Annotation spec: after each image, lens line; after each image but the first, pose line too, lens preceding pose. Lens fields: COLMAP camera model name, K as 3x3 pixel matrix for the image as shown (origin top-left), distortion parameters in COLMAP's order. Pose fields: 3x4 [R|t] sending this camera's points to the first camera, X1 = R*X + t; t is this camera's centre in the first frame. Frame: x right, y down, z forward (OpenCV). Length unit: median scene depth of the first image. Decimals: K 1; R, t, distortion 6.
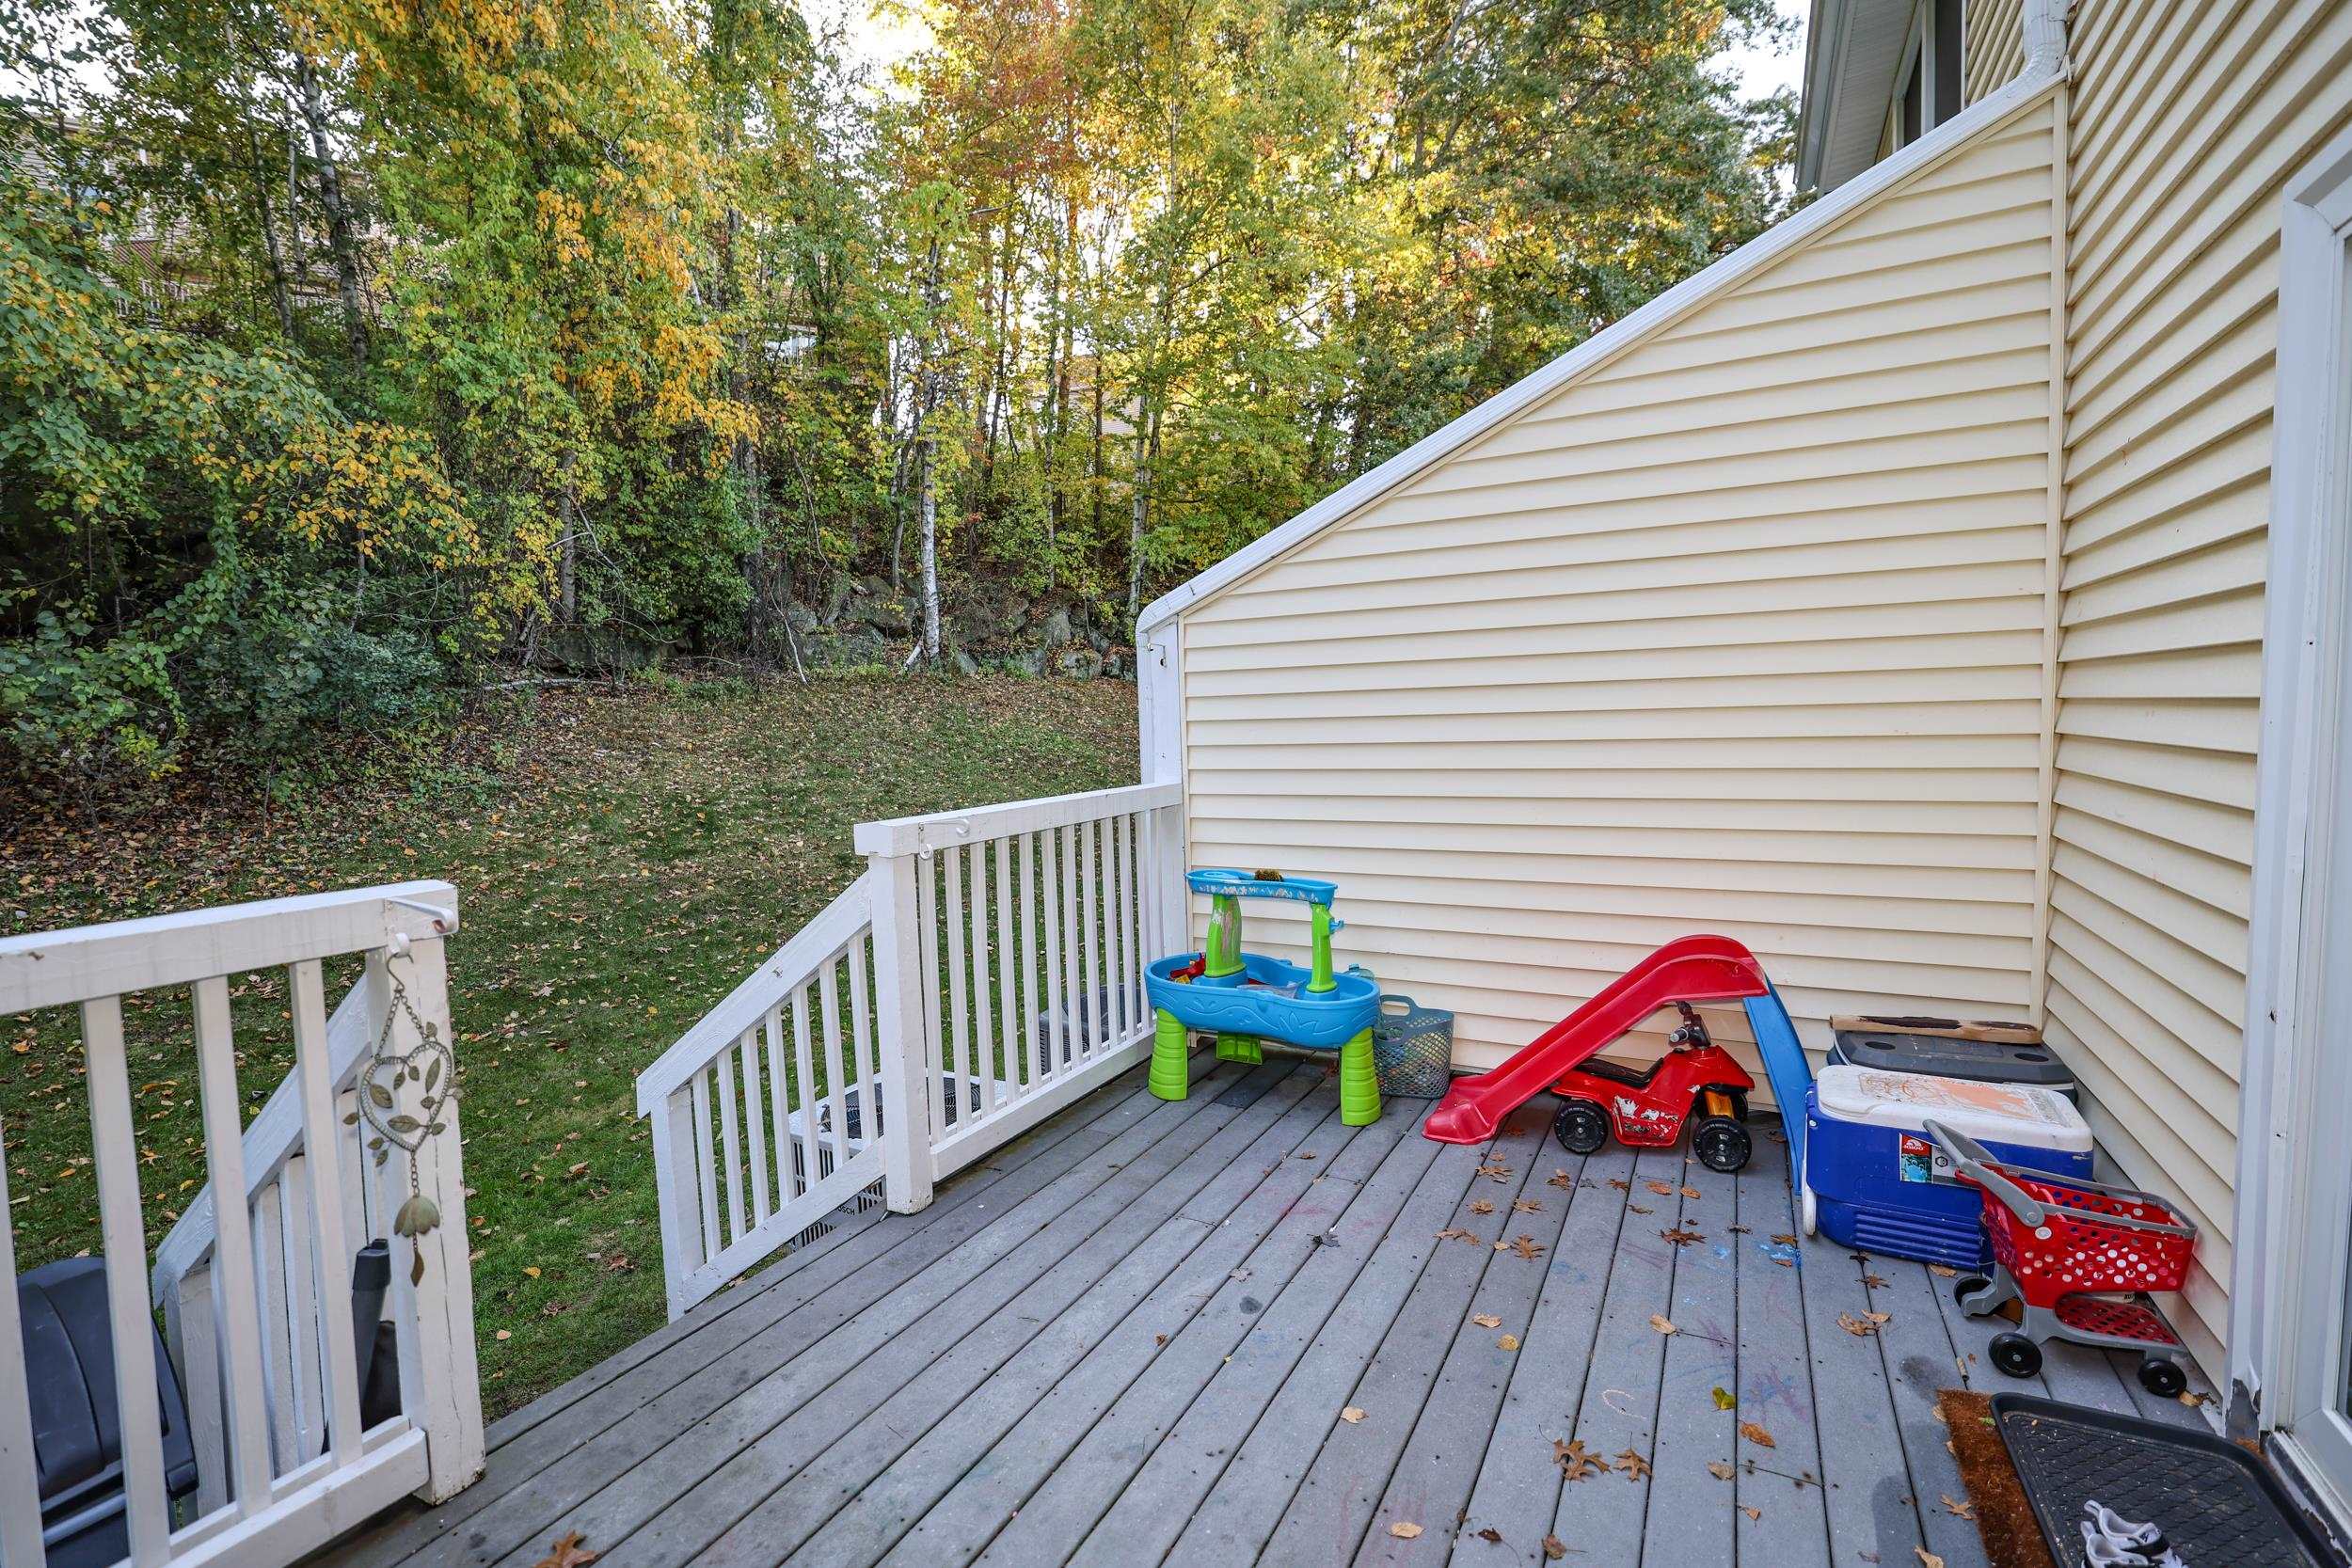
lens RADIAL K [[1031.6, 0, 1188.1], [0, 1031.6, 781.2], [0, 0, 1]] dist [-0.044986, 0.018994]
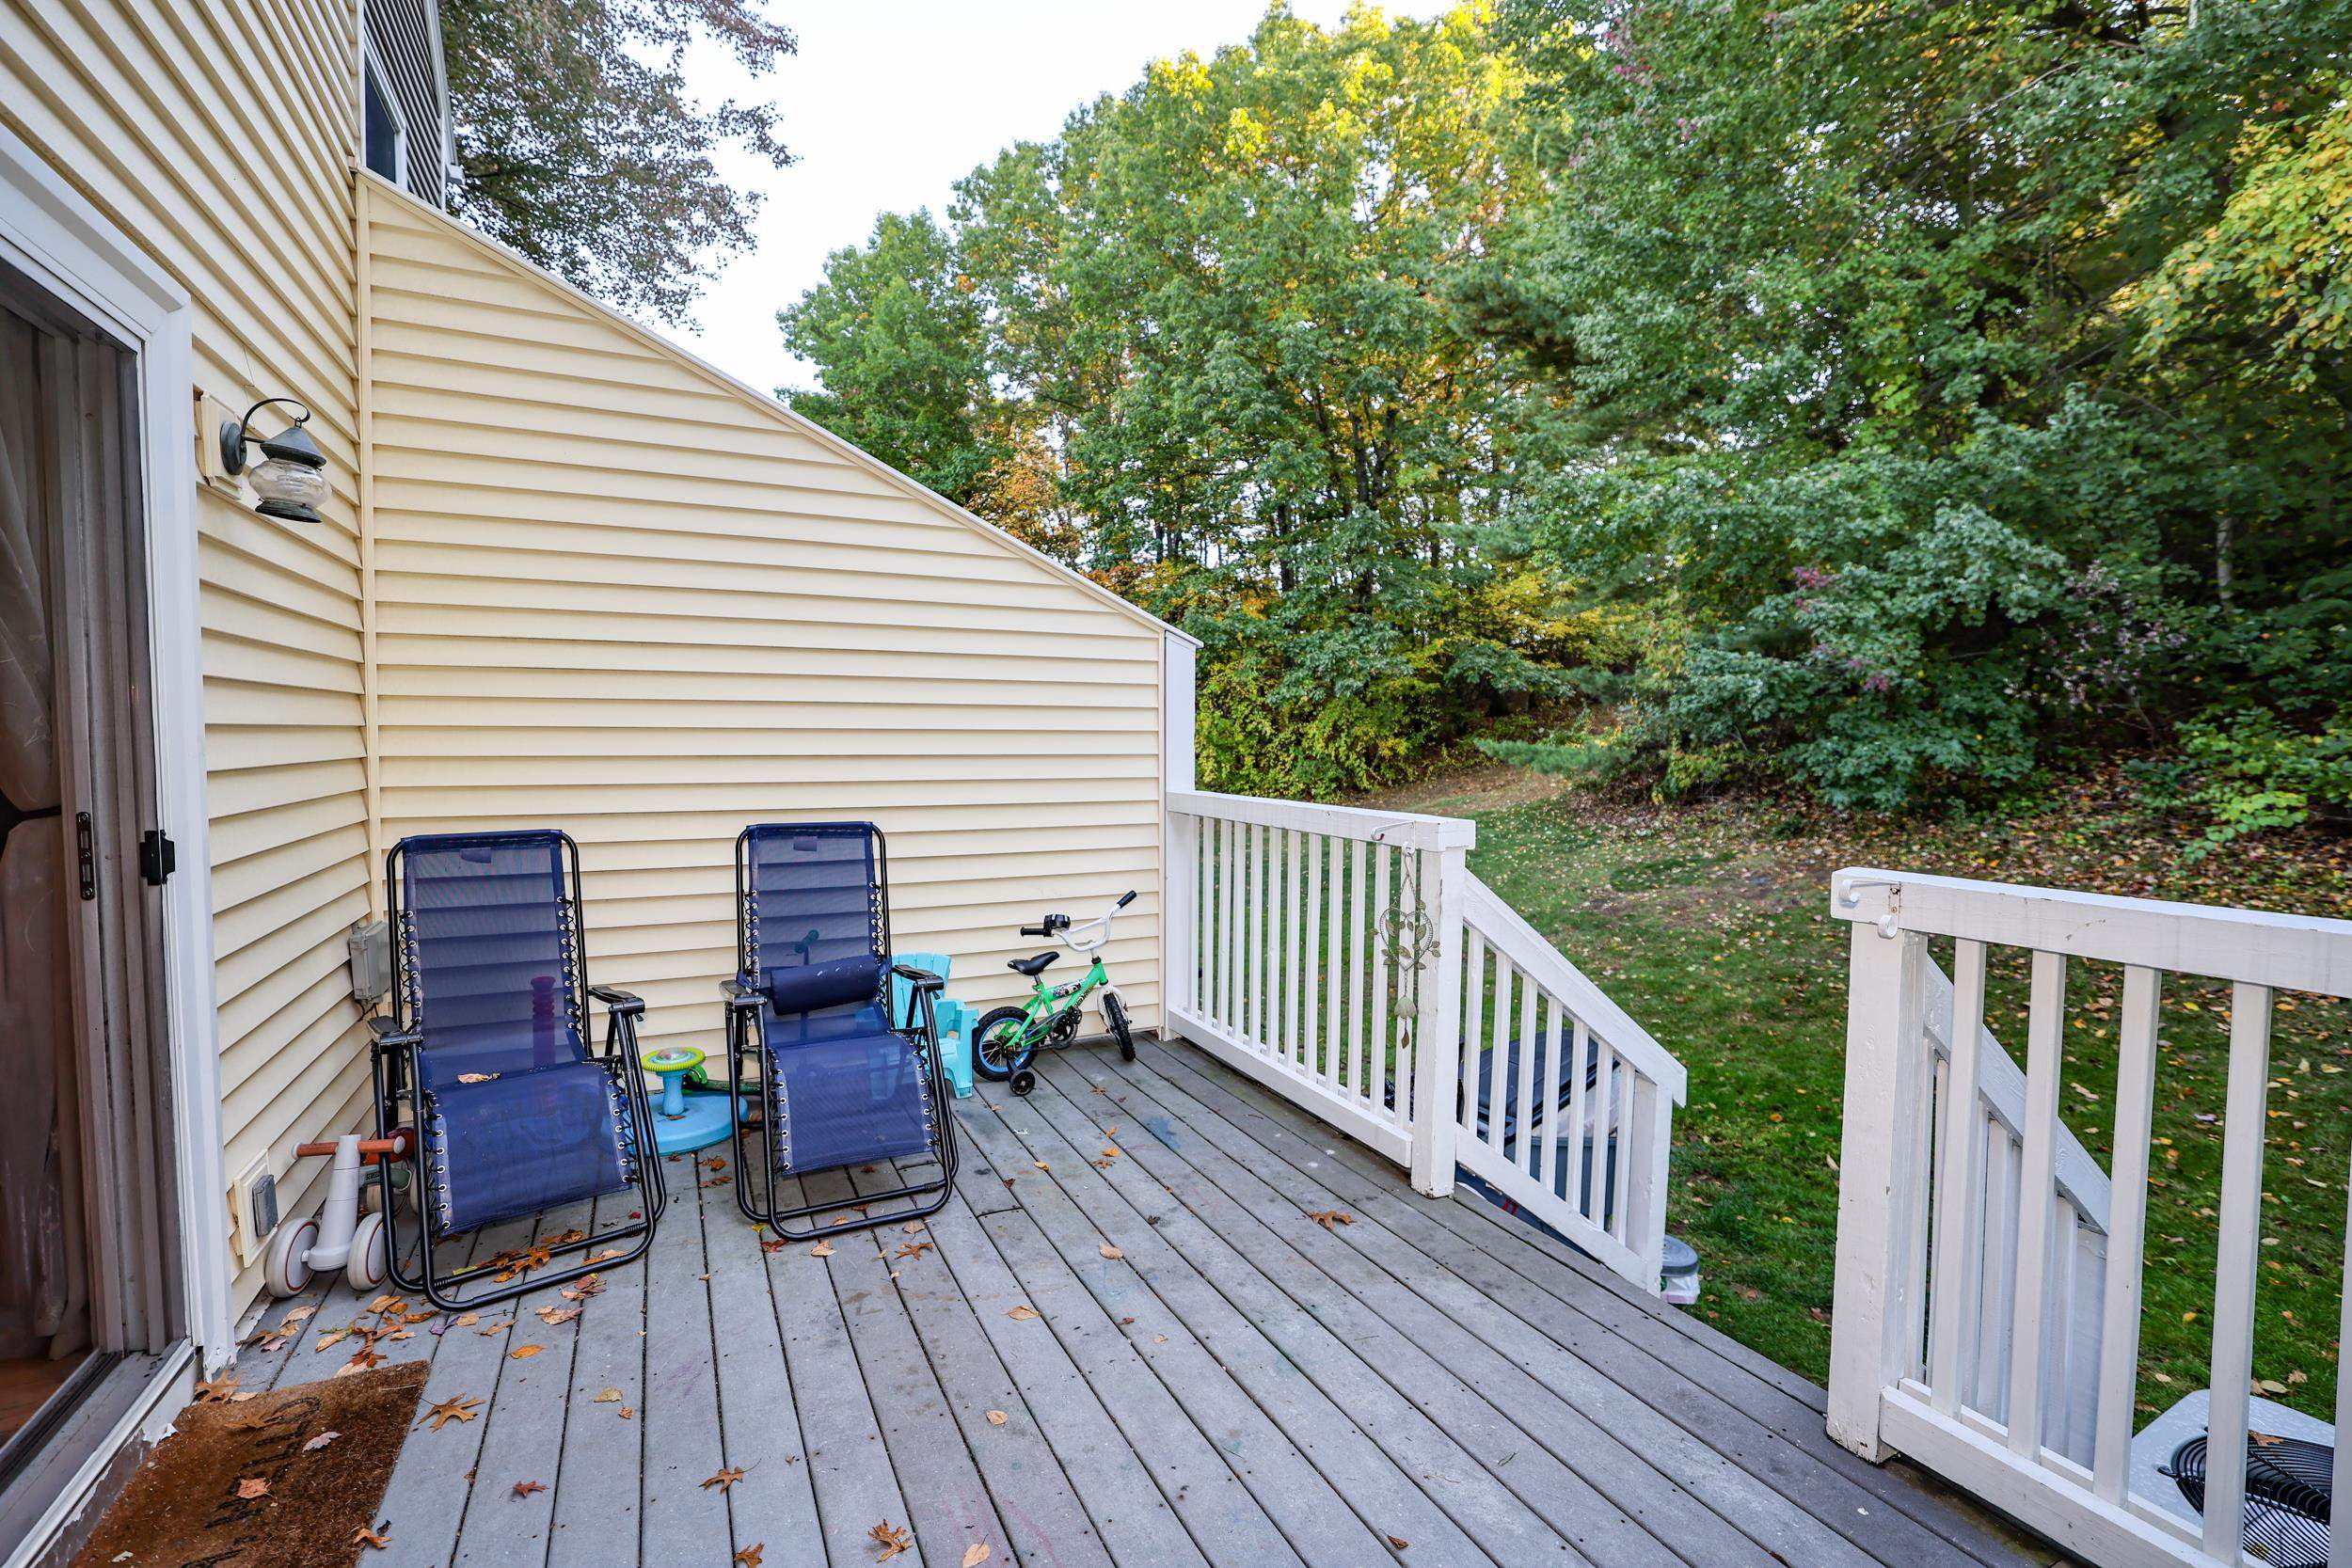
lens RADIAL K [[1031.6, 0, 1188.1], [0, 1031.6, 781.2], [0, 0, 1]] dist [-0.044986, 0.018994]
pose [[-0.565227, 0.060609, -0.822706, 0.663062], [-0.042967, 0.993781, 0.102732, -0.088689], [0.823816, 0.093416, -0.559107, 1.270956]]
